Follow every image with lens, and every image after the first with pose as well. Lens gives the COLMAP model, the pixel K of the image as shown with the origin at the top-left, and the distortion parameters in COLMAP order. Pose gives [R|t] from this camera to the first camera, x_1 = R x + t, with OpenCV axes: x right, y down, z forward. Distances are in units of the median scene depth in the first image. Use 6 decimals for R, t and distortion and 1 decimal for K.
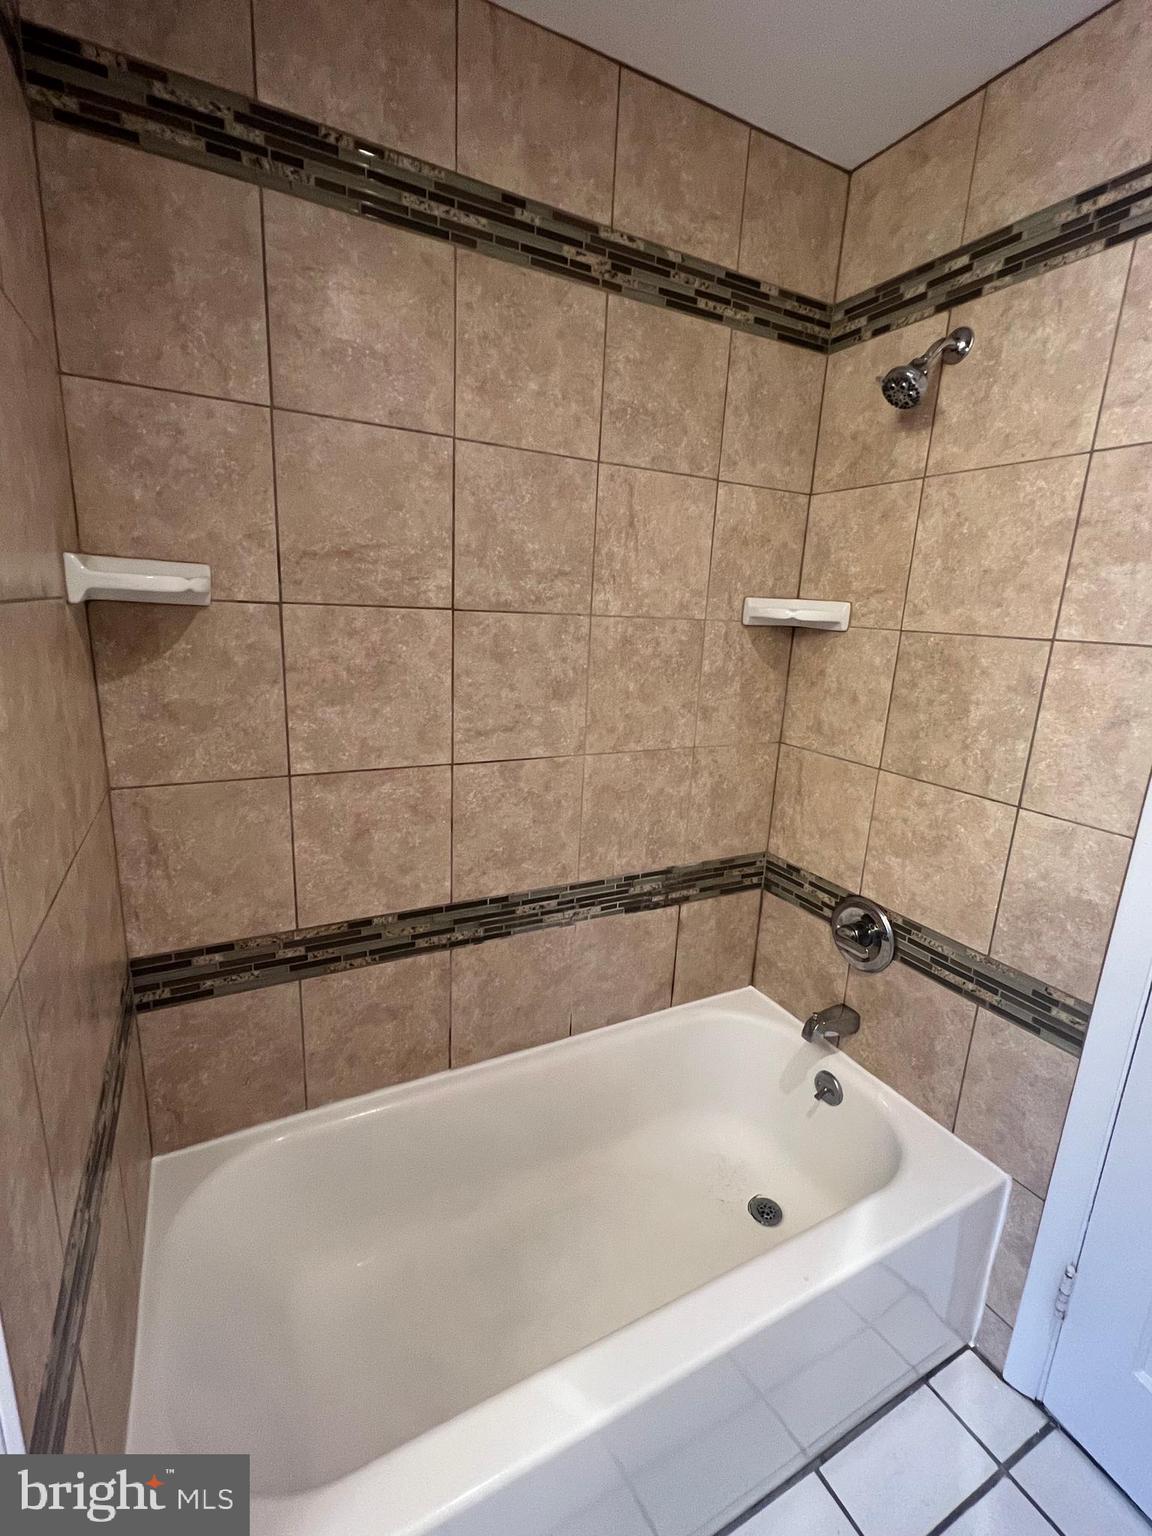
lens RADIAL K [[677.9, 0, 574.3], [0, 677.9, 765.6], [0, 0, 1]] dist [-0.002867, 0.000709]
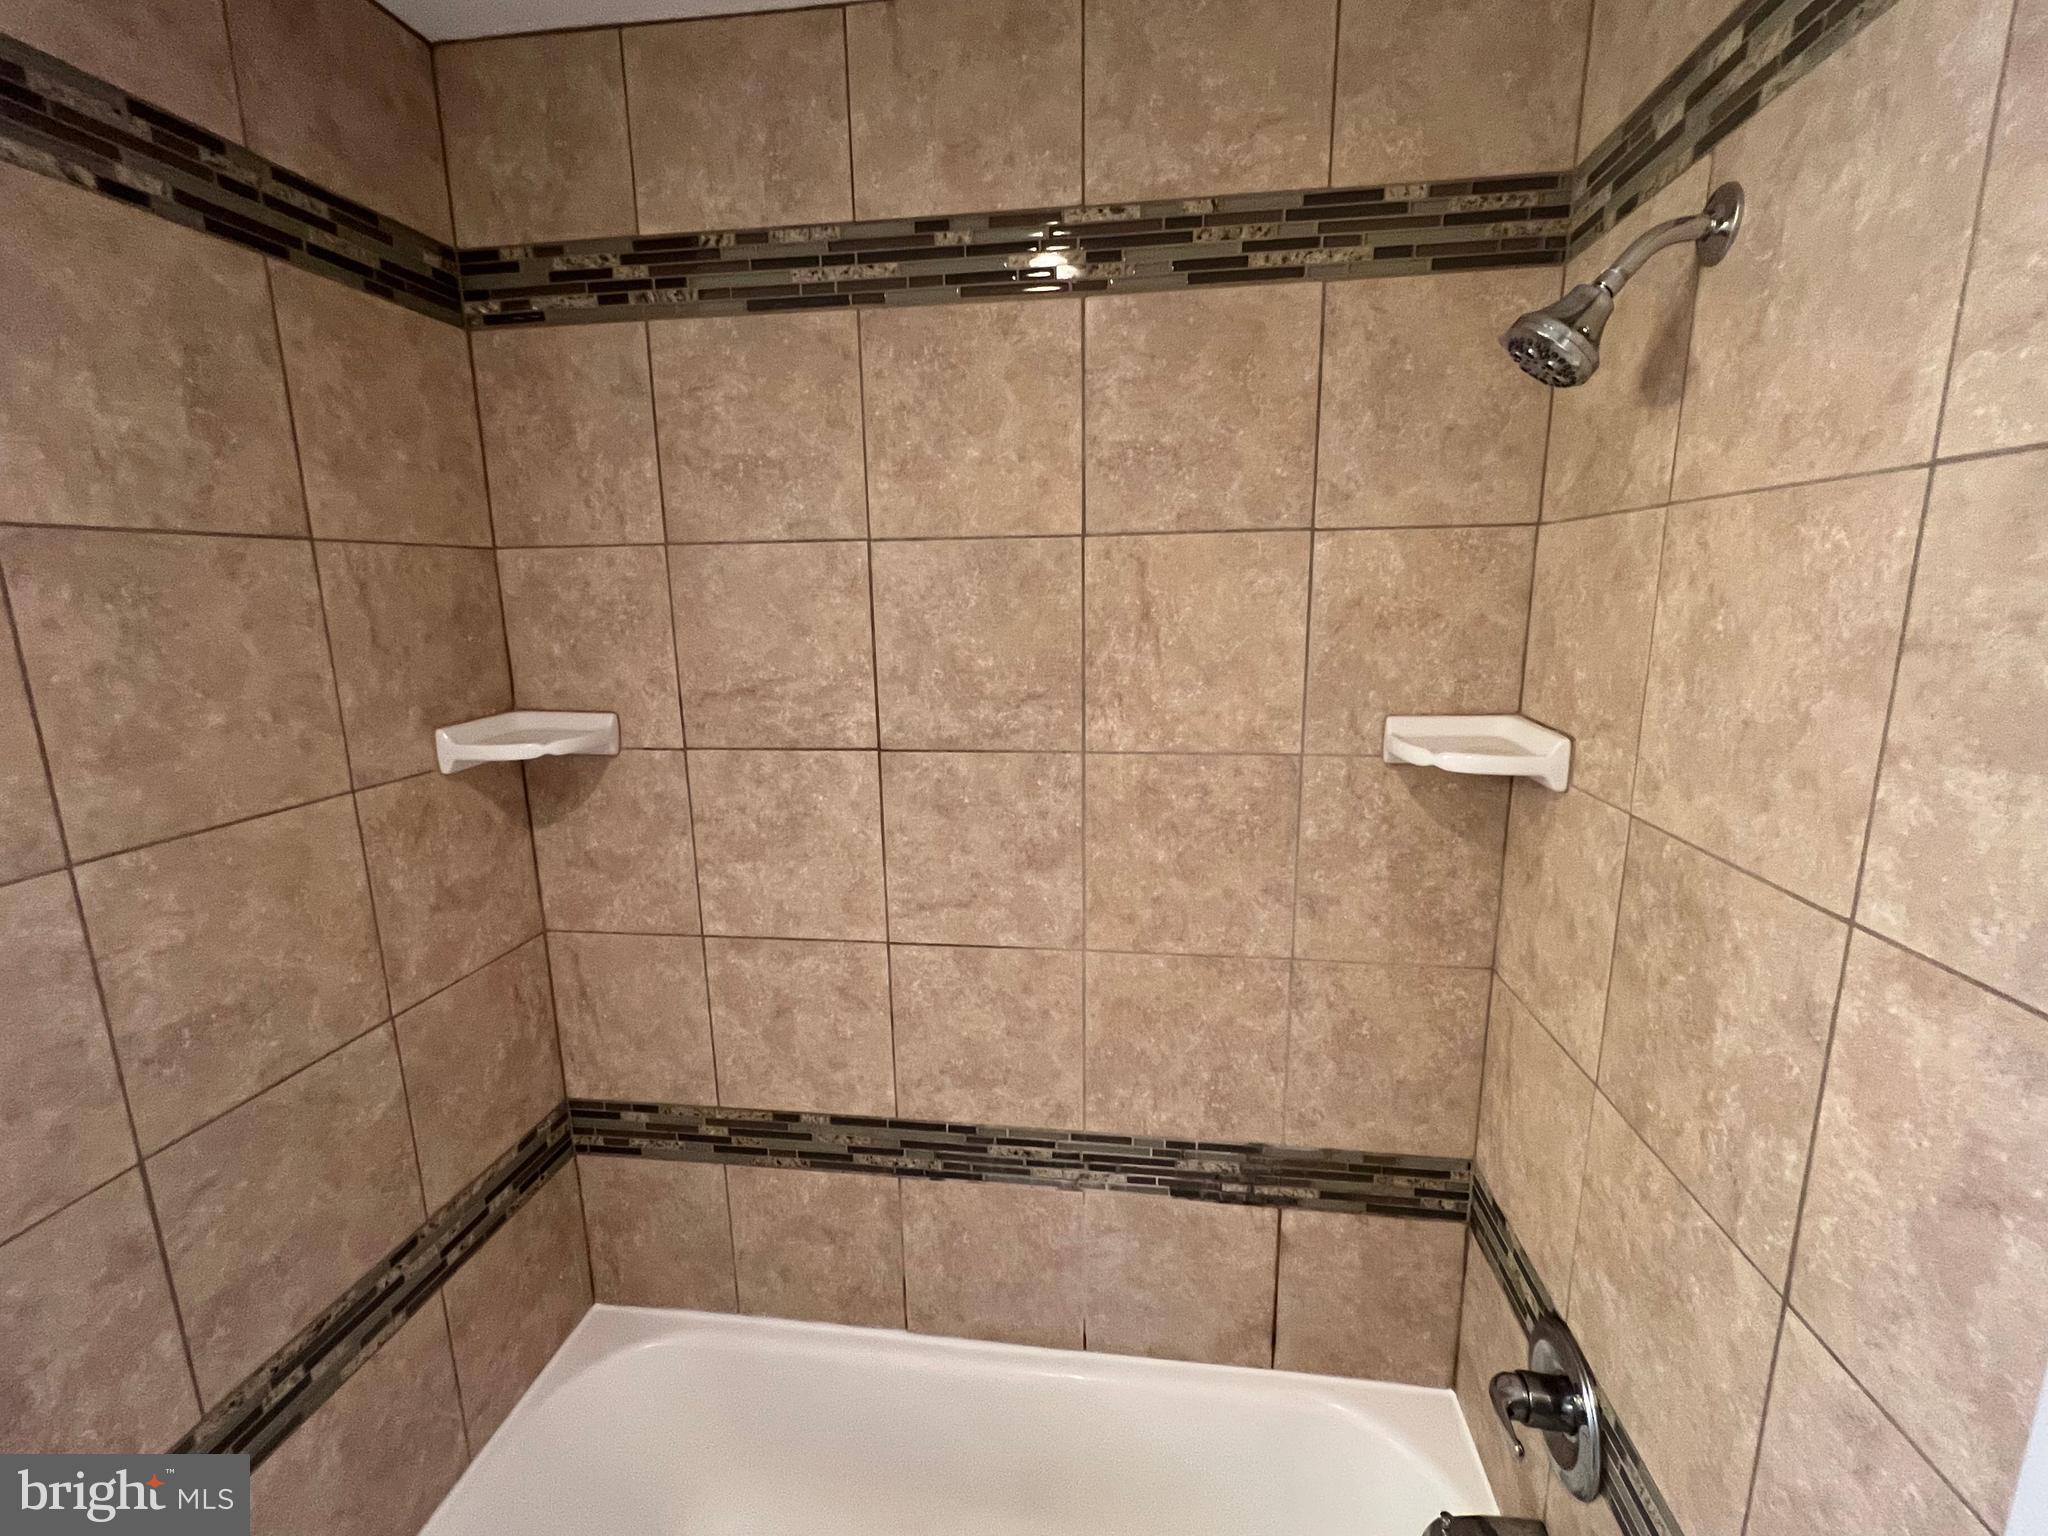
lens RADIAL K [[903.9, 0, 1025.1], [0, 903.9, 771.9], [0, 0, 1]] dist [-0.002867, 0.000709]
pose [[0.809942, 0.060898, -0.583340, 0.566408], [-0.083965, 0.996390, -0.012563, -0.207664], [0.580469, 0.059156, 0.812131, 0.258707]]
